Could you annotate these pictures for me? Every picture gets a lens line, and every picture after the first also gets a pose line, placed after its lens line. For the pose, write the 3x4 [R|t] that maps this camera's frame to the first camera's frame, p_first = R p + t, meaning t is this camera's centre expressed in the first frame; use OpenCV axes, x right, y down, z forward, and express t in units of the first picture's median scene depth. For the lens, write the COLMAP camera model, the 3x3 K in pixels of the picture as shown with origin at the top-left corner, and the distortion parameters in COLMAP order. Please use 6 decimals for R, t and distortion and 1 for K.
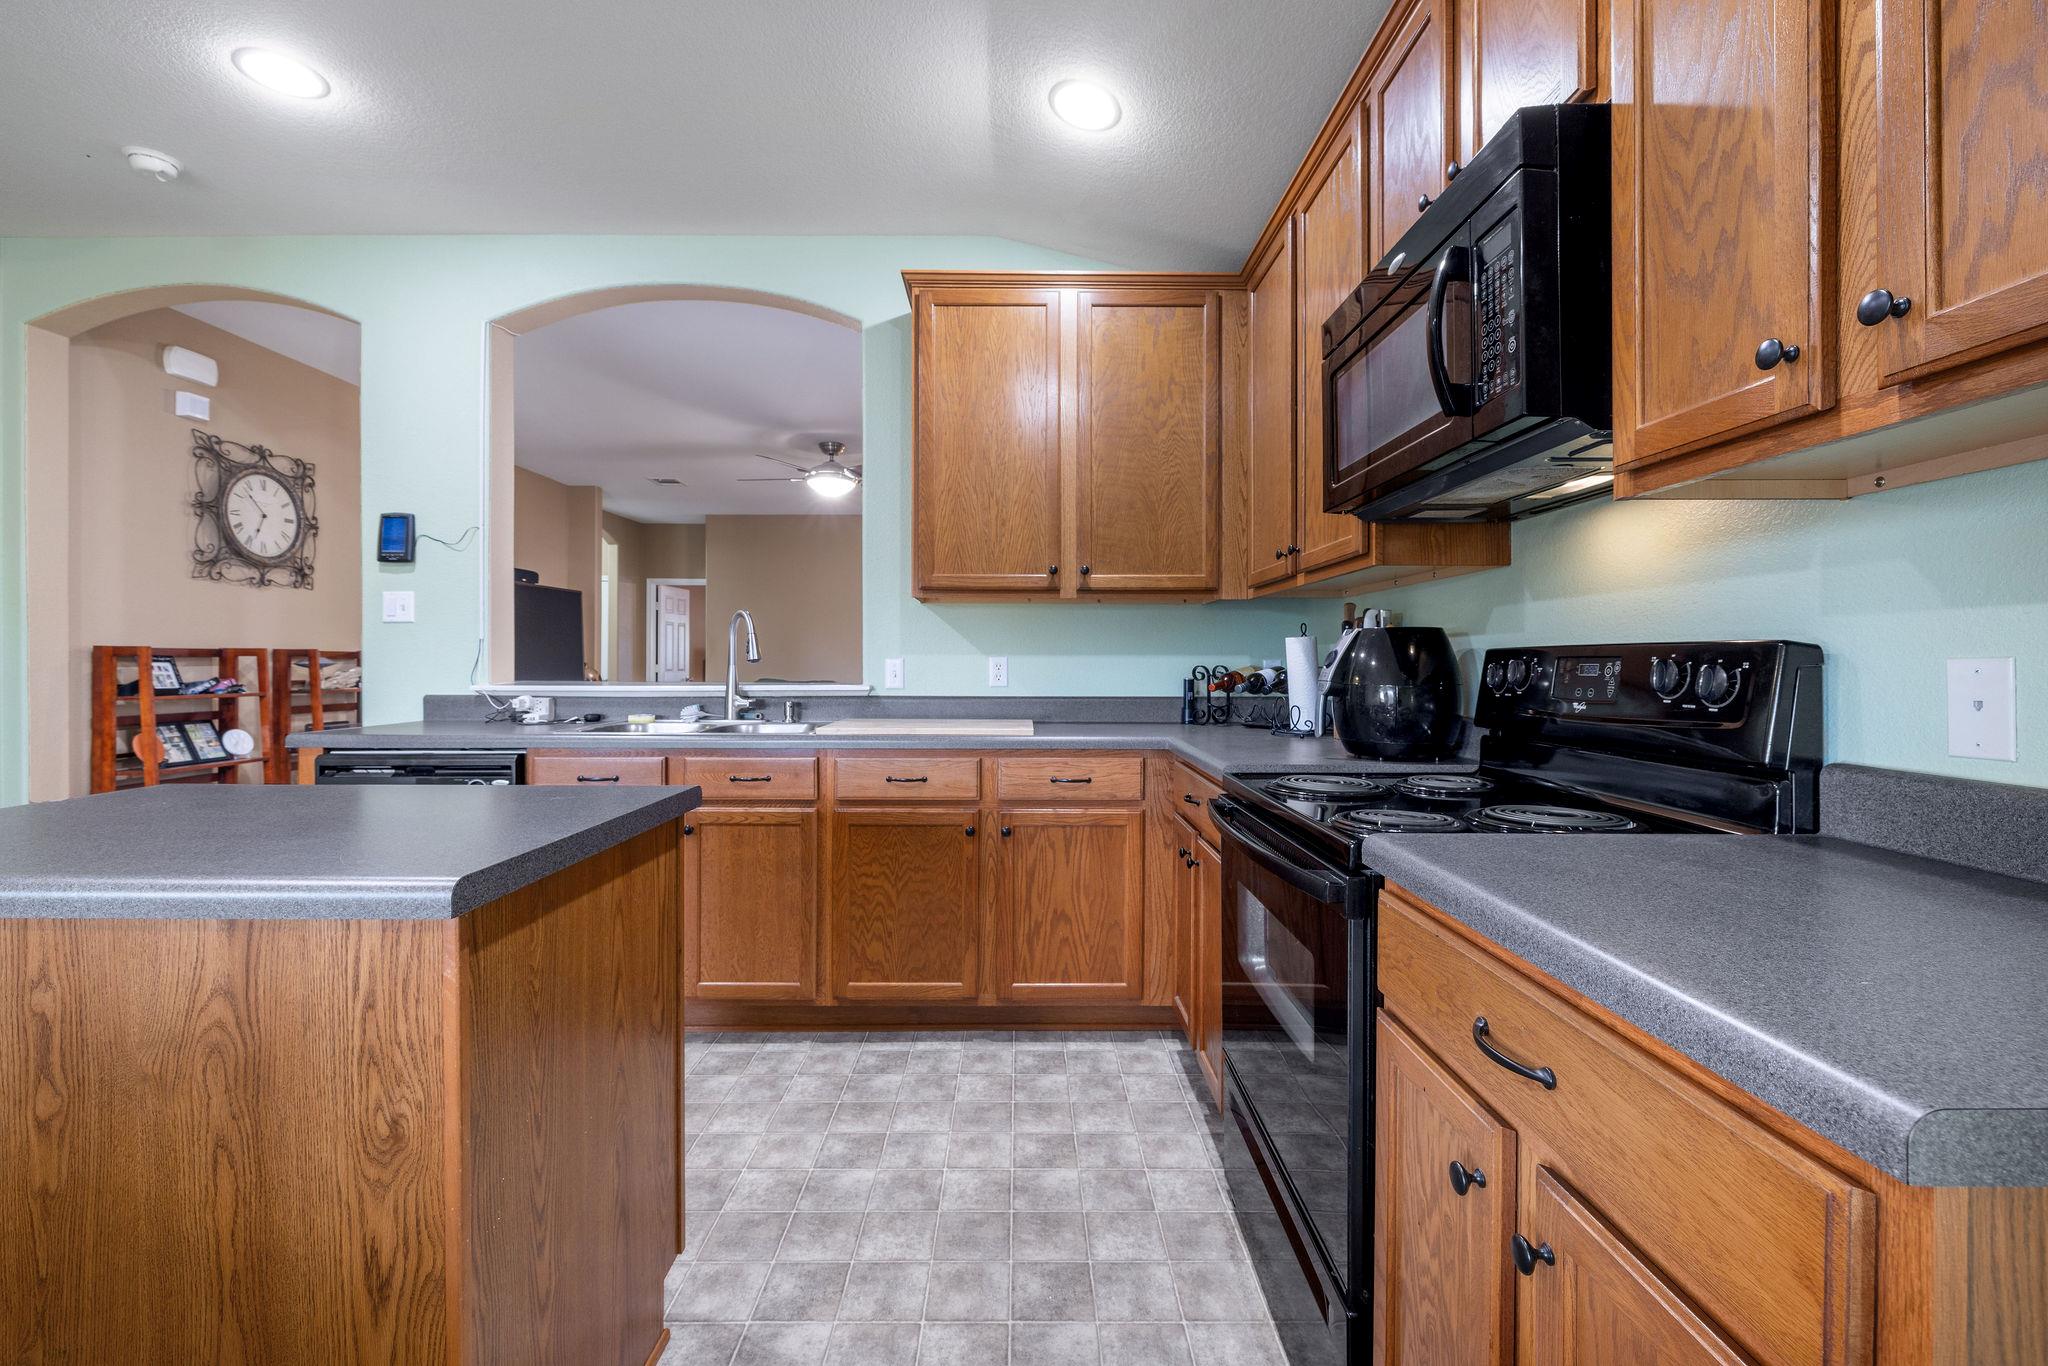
lens RADIAL K [[860.1, 0, 1014.1], [0, 860.1, 662.6], [0, 0, 1]] dist [-0.000975, -0.000241]
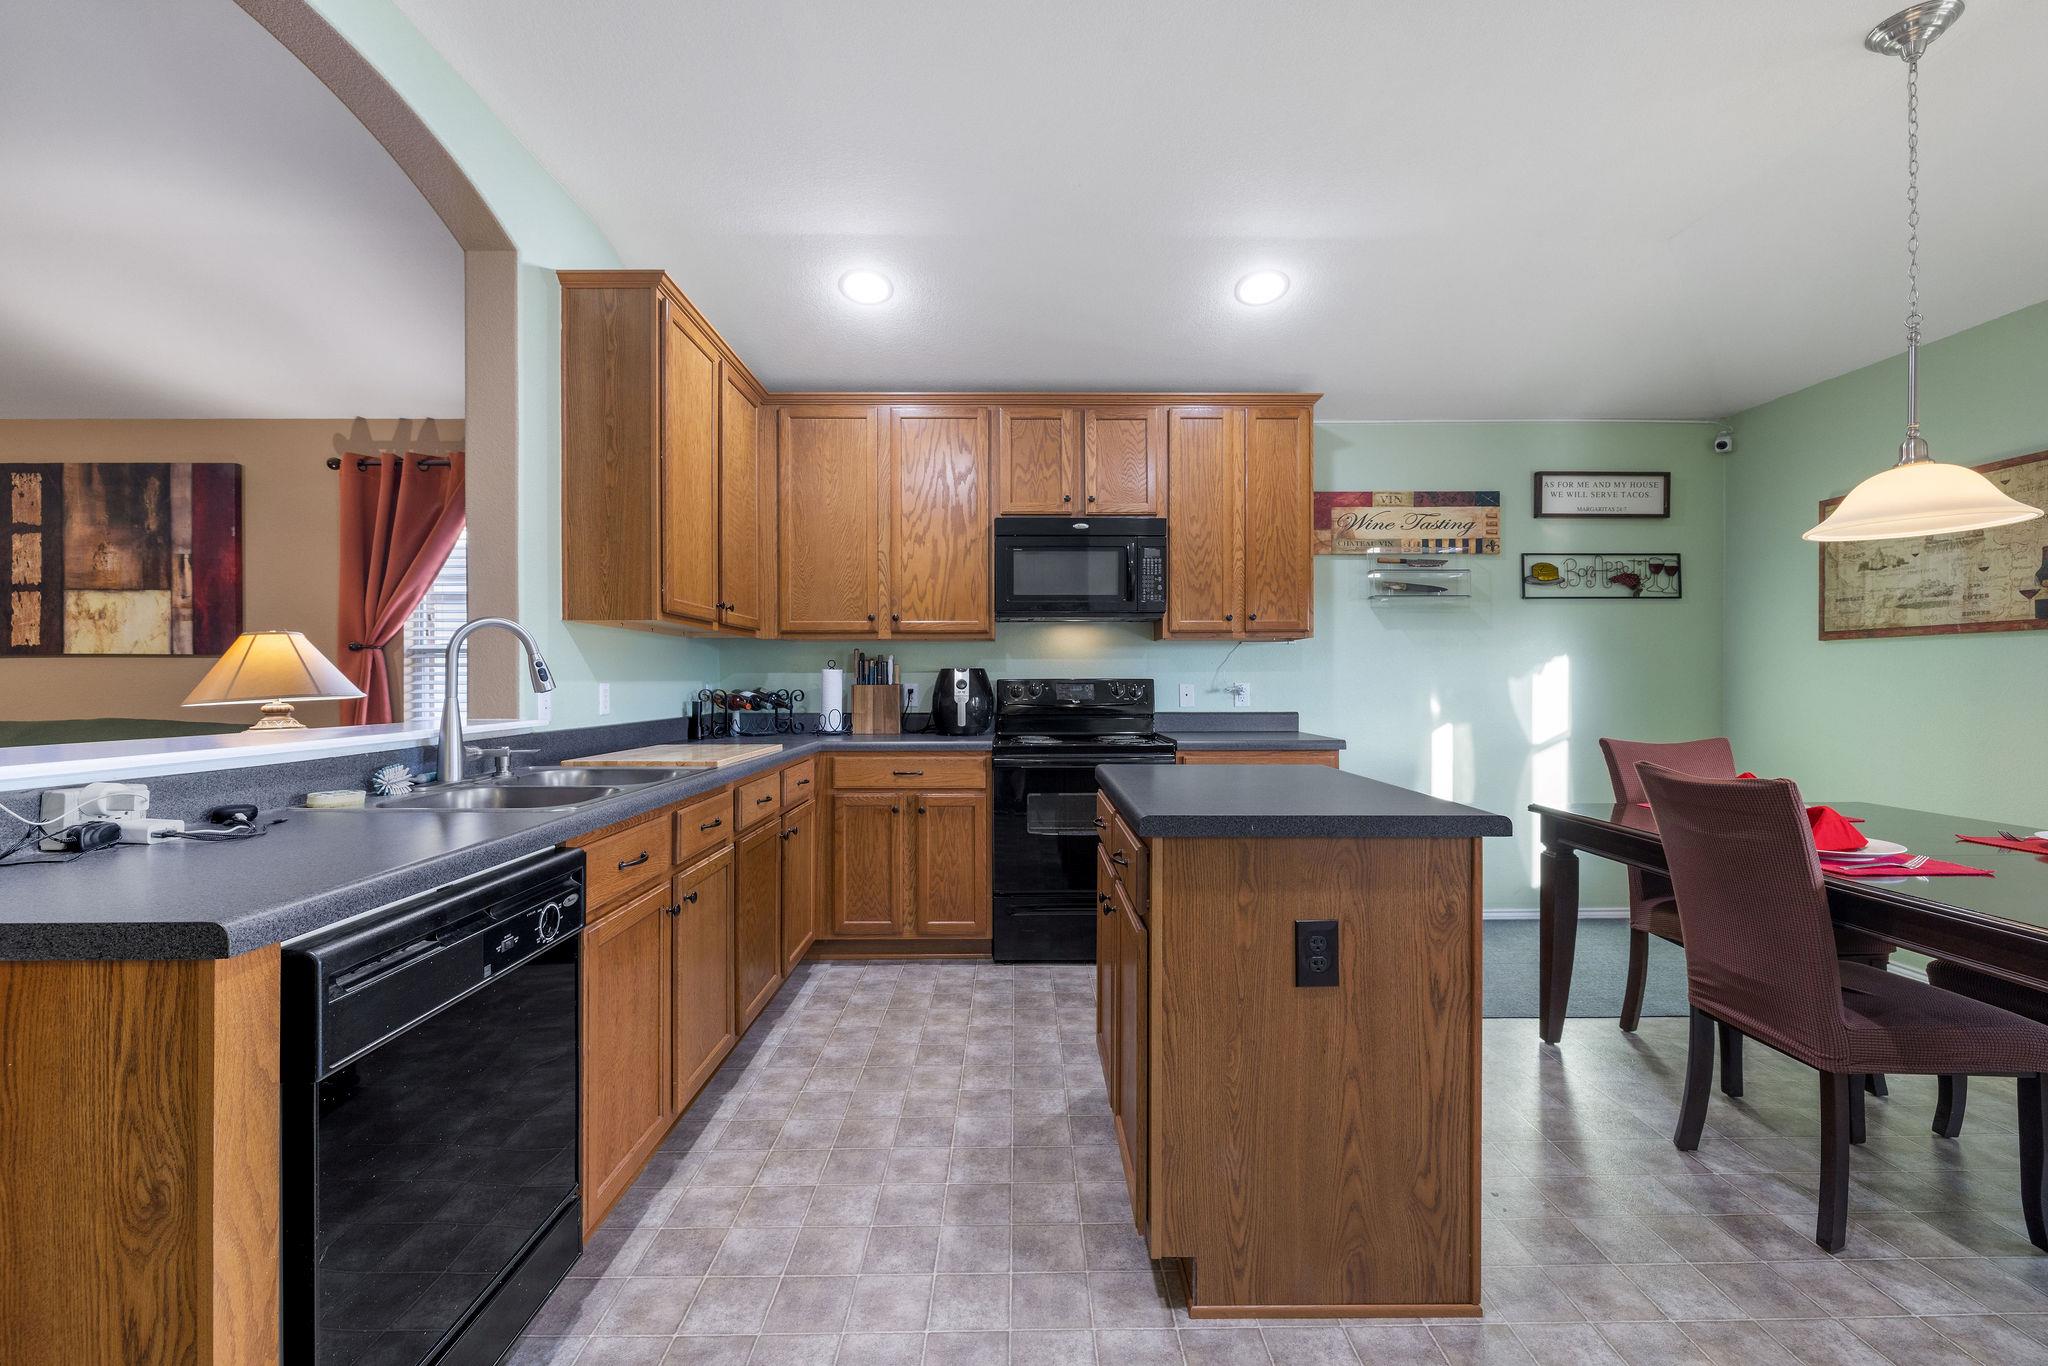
lens RADIAL K [[860.1, 0, 1025.4], [0, 860.1, 680.0], [0, 0, 1]] dist [-0.000975, -0.000241]
pose [[-0.006693, -0.001383, 0.999977, -1.248623], [0.001841, 0.999997, 0.001395, -0.013423], [-0.999976, 0.001850, -0.006690, 0.717872]]
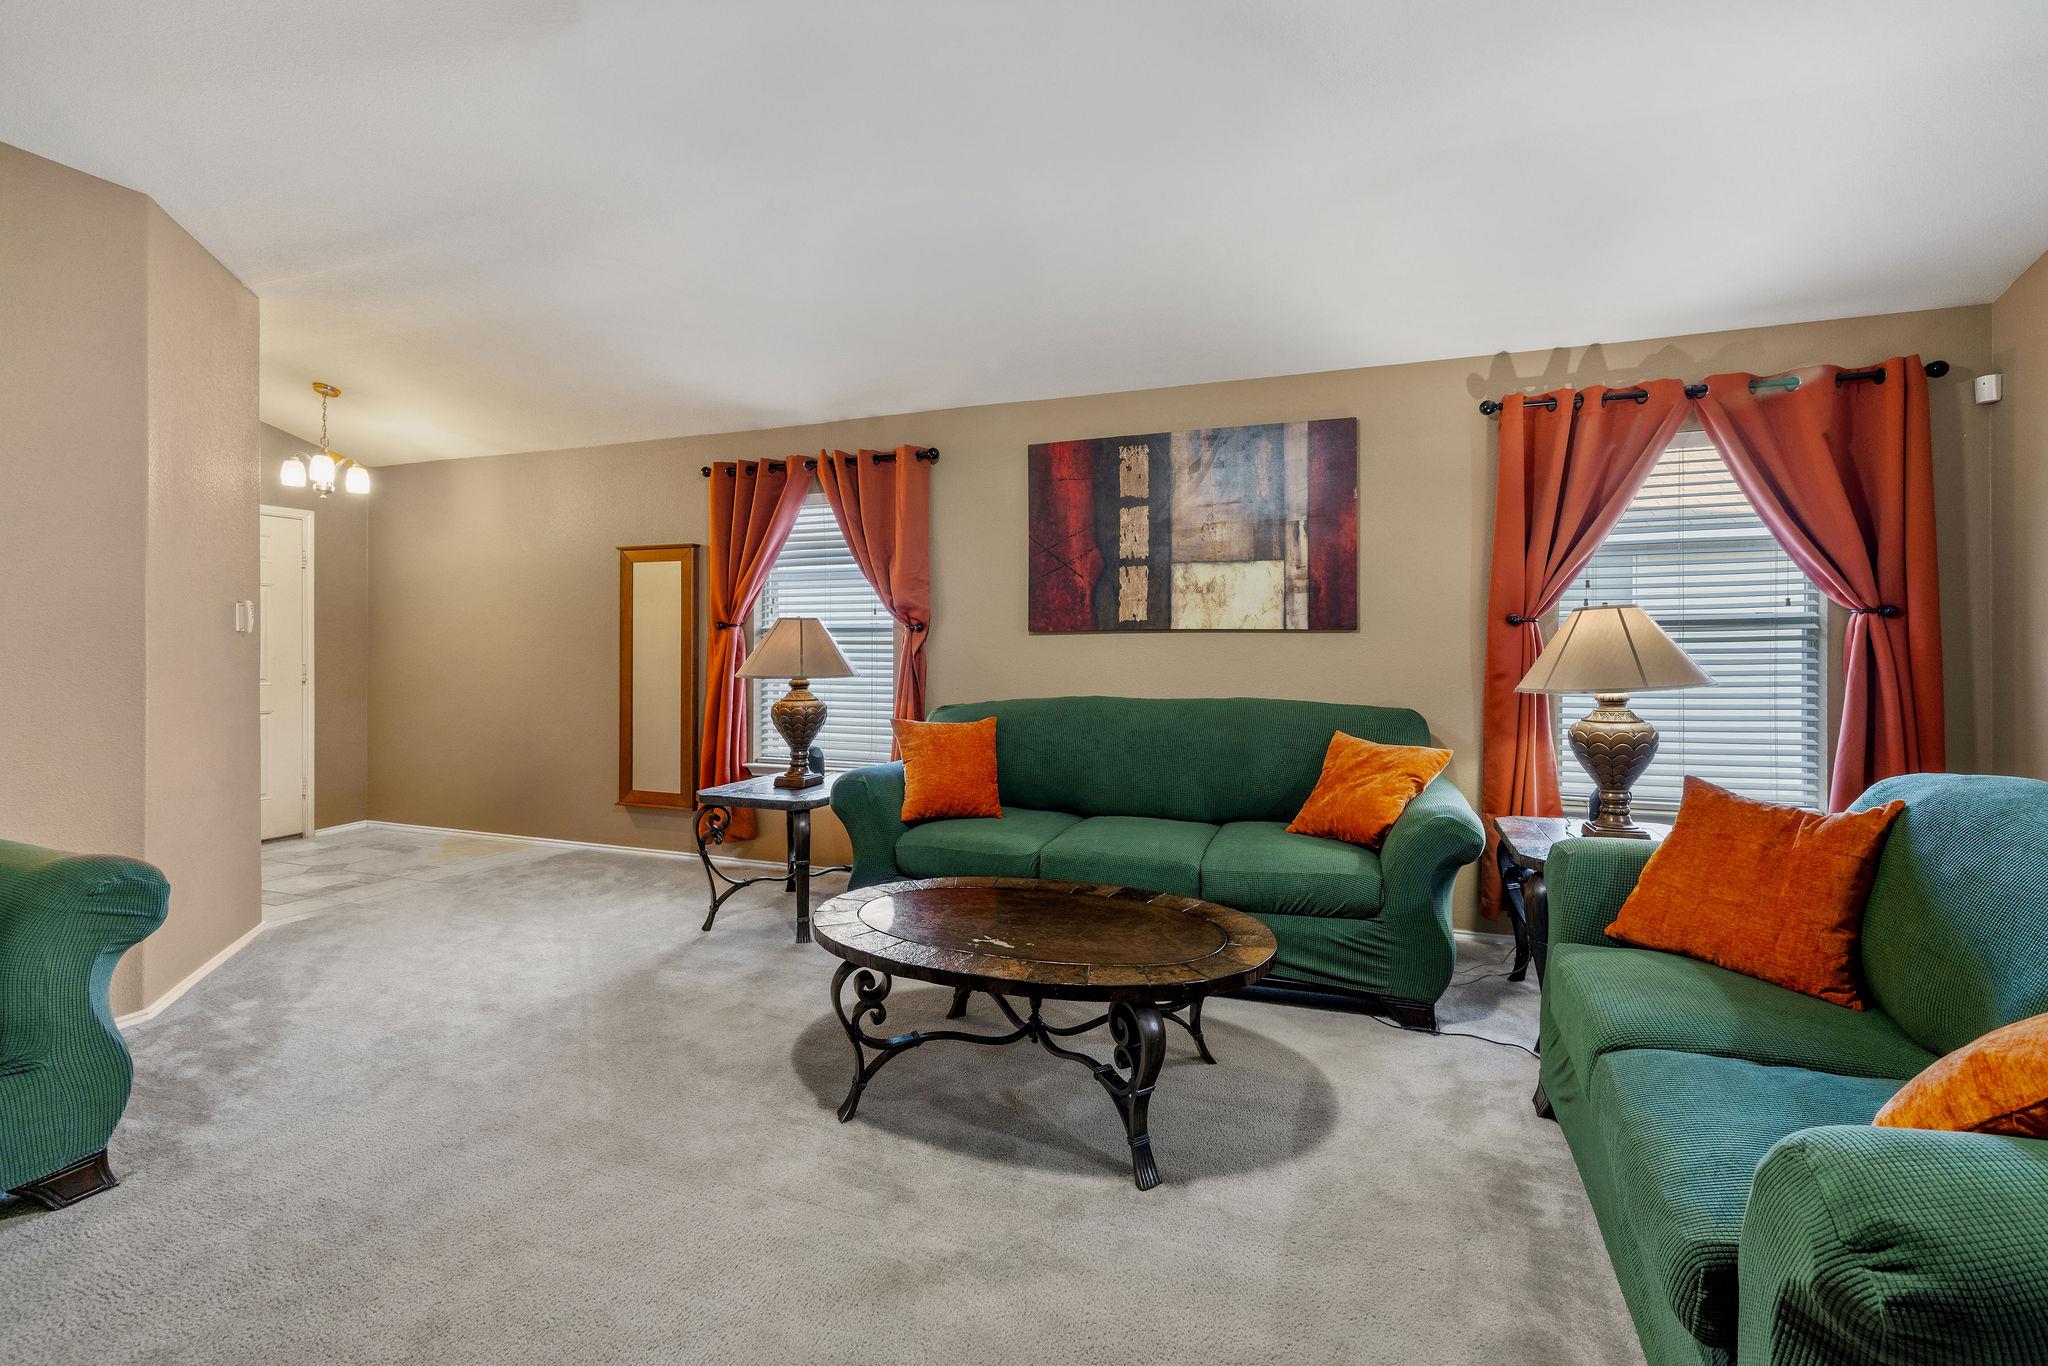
lens RADIAL K [[860.1, 0, 1007.7], [0, 860.1, 691.9], [0, 0, 1]] dist [-0.000975, -0.000241]
pose [[0.322841, -0.040457, 0.945588, -1.219977], [-0.002292, 0.999050, 0.043527, -0.016423], [-0.946450, -0.016220, 0.322441, 2.332348]]
